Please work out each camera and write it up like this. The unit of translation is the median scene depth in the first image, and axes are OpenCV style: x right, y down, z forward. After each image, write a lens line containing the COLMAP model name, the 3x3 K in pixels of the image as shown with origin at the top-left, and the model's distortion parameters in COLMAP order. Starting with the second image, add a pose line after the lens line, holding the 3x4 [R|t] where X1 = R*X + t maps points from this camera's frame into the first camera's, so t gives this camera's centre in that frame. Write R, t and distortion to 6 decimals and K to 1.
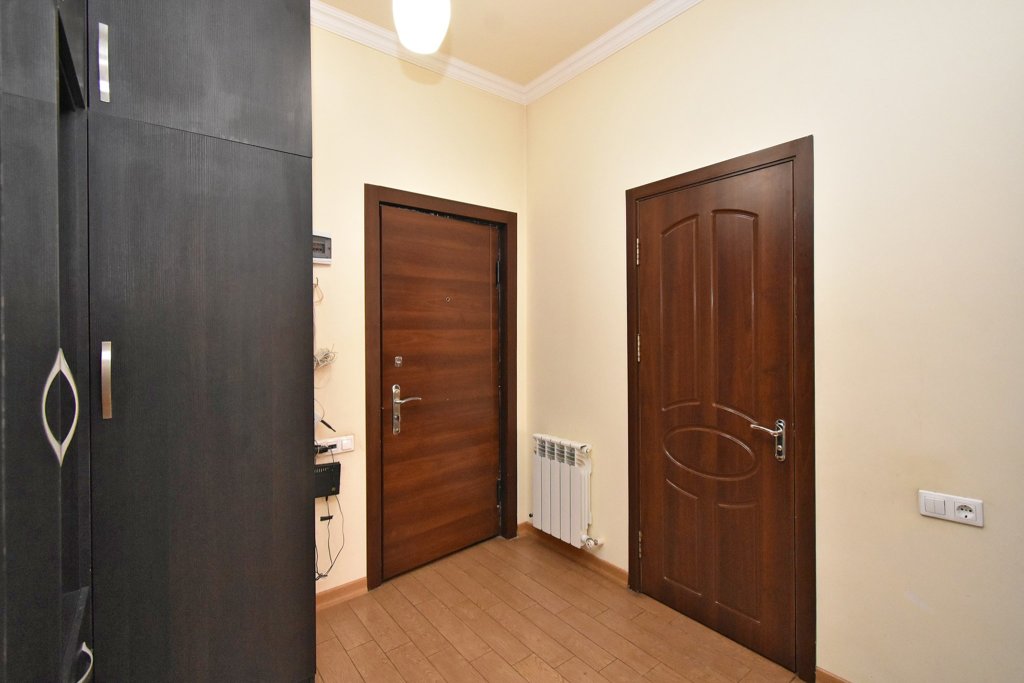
lens RADIAL K [[468.0, 0, 513.5], [0, 468.0, 323.7], [0, 0, 1]] dist [0.002283, 0.000138]
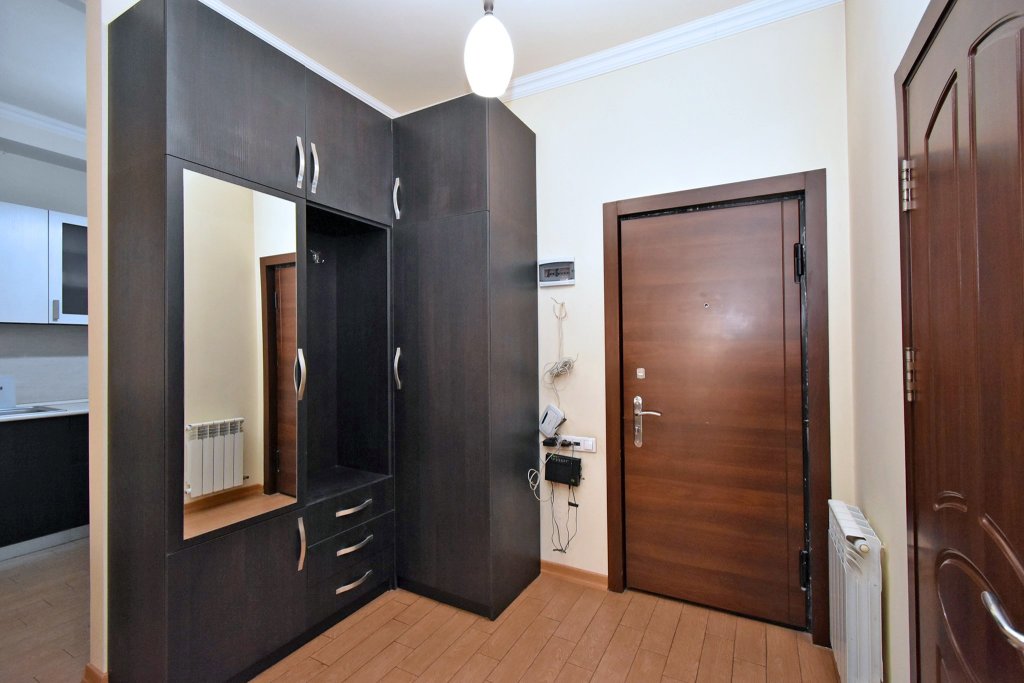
lens RADIAL K [[452.3, 0, 512.3], [0, 452.3, 334.8], [0, 0, 1]] dist [-0.000568, -0.000479]
pose [[0.391356, -0.017820, -0.920067, 0.546404], [0.013292, 0.999818, -0.013711, 0.010055], [0.920143, -0.006863, 0.391522, 0.409252]]
